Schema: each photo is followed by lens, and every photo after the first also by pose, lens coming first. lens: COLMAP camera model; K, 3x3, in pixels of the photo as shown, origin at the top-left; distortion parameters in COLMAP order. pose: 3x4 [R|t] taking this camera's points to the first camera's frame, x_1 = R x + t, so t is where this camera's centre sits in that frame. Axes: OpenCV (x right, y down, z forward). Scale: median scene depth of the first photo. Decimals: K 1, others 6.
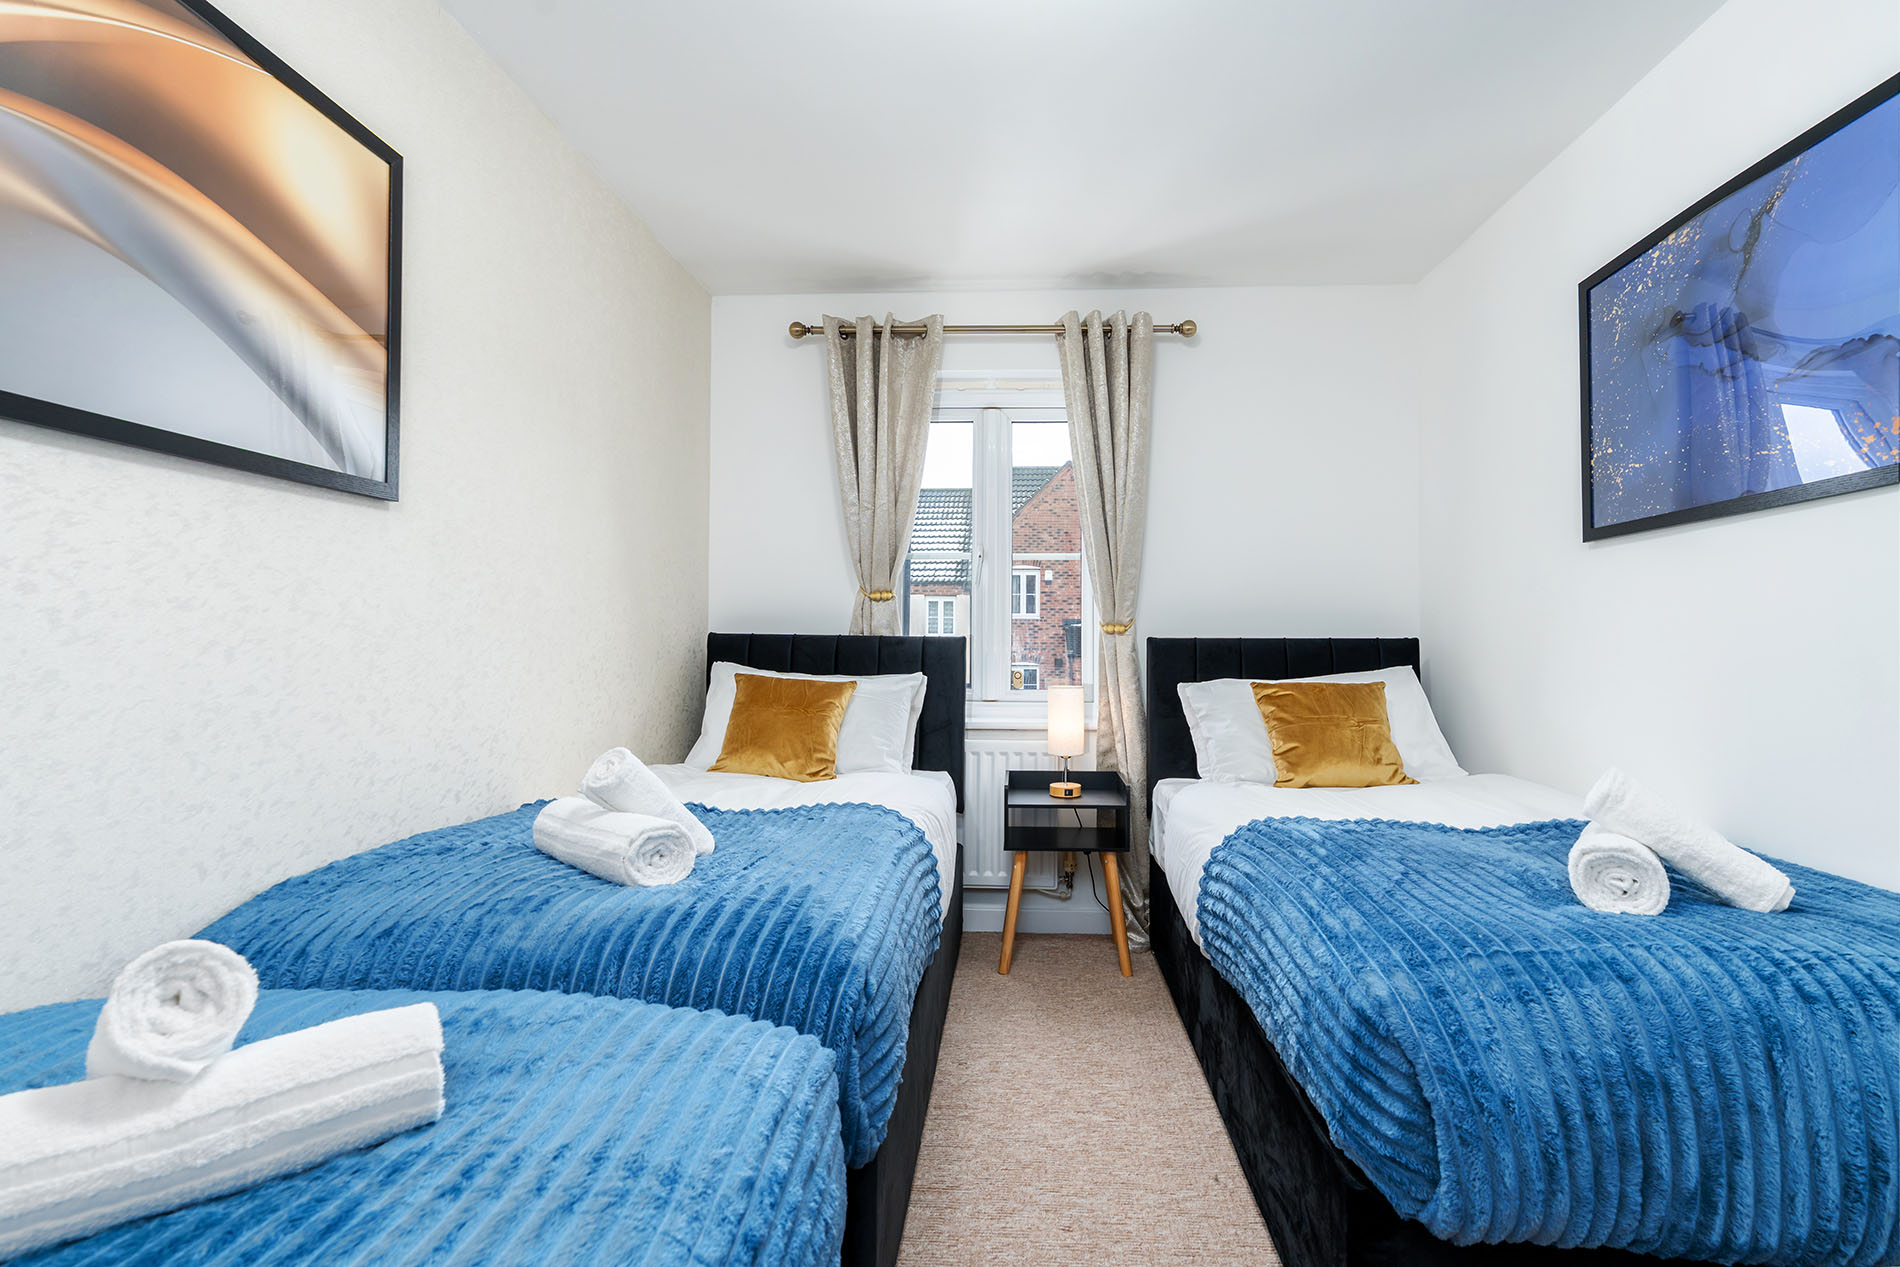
lens RADIAL K [[859.0, 0, 998.2], [0, 859.0, 627.6], [0, 0, 1]] dist [-0.034074, 0.000459]
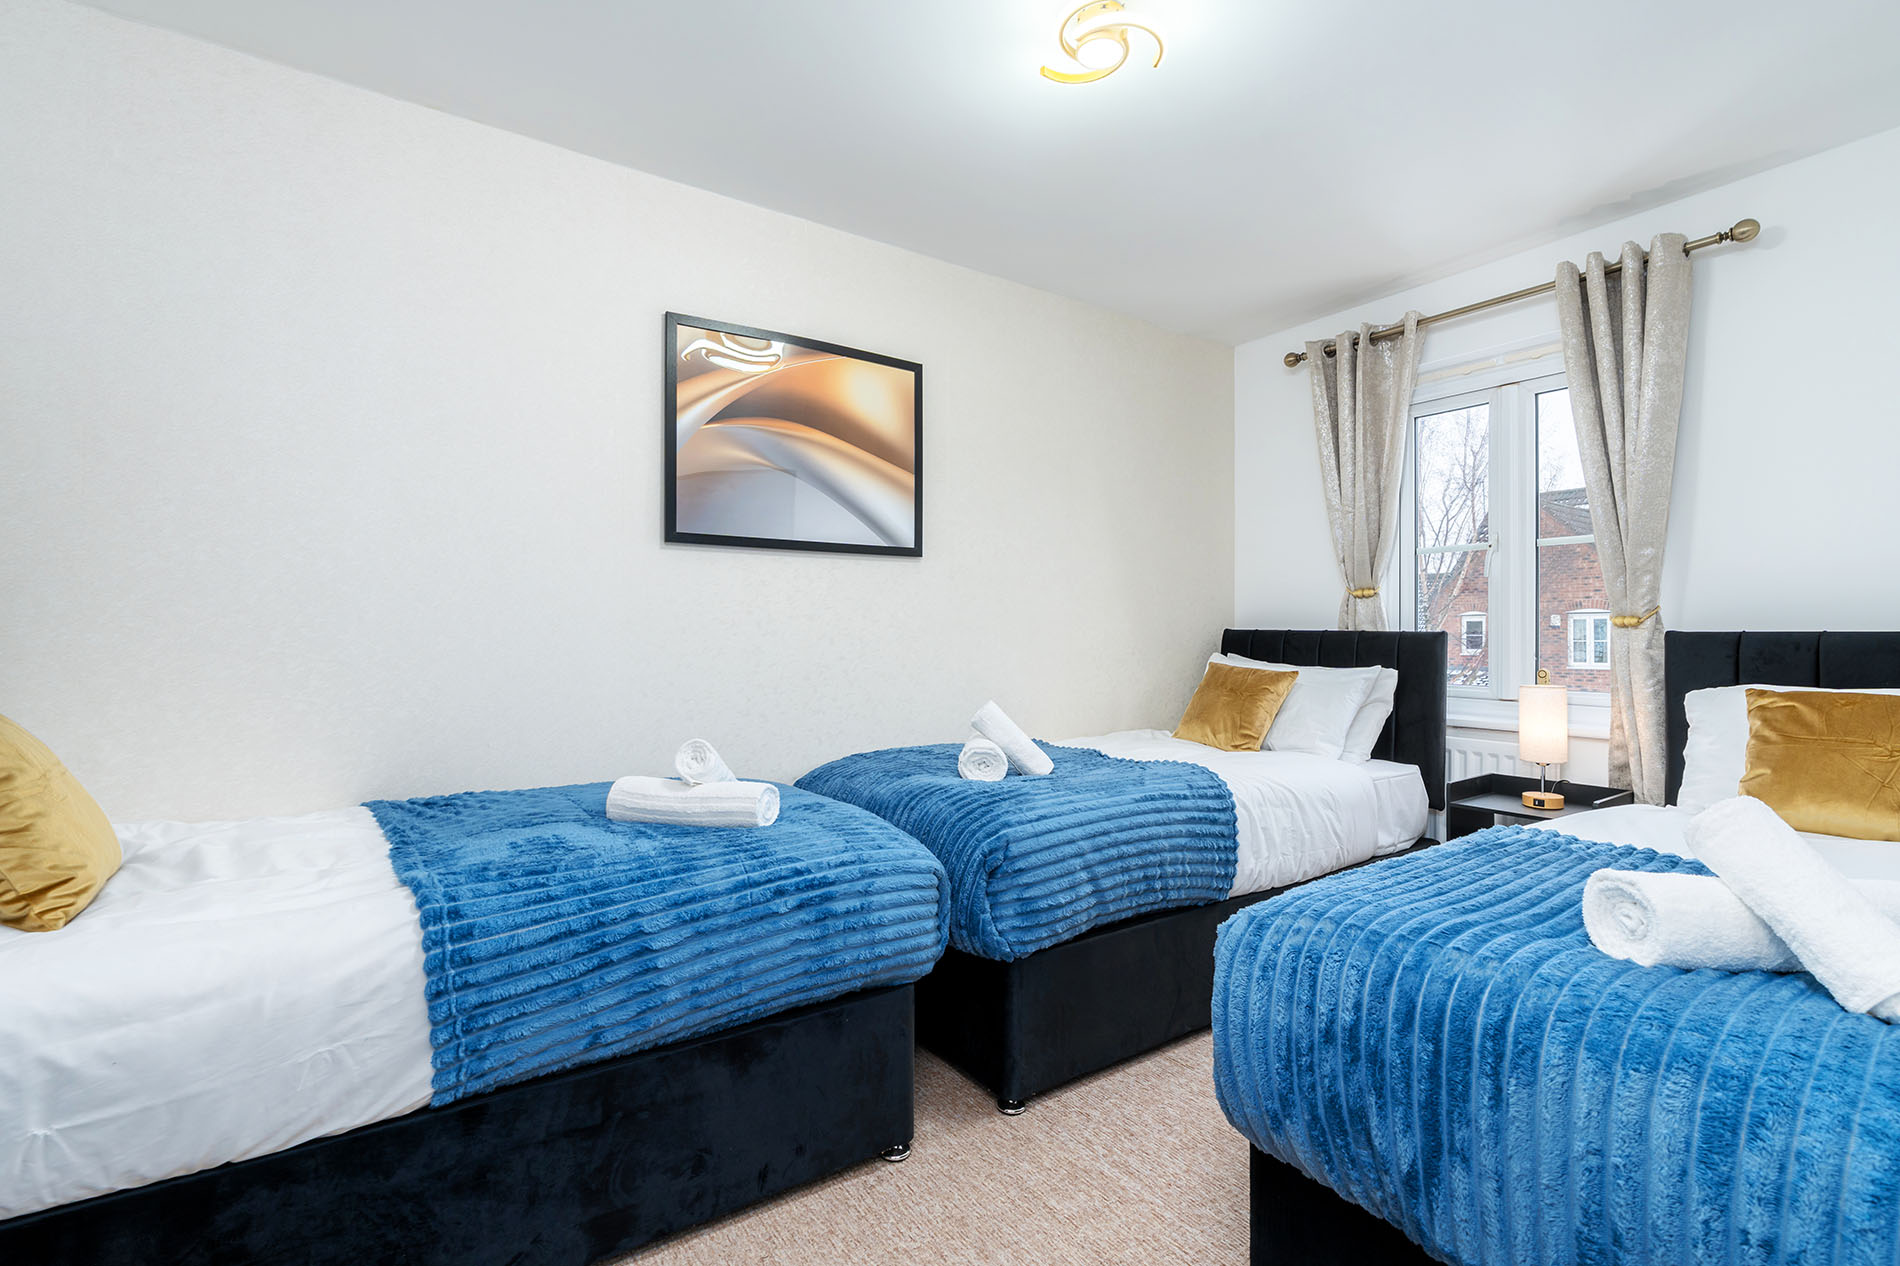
lens RADIAL K [[859.0, 0, 998.2], [0, 859.0, 627.1], [0, 0, 1]] dist [-0.034074, 0.000459]
pose [[0.607173, -0.007948, -0.794530, 0.426220], [0.010892, 0.999939, -0.001679, 0.002059], [0.794495, -0.007635, 0.607223, 0.006615]]
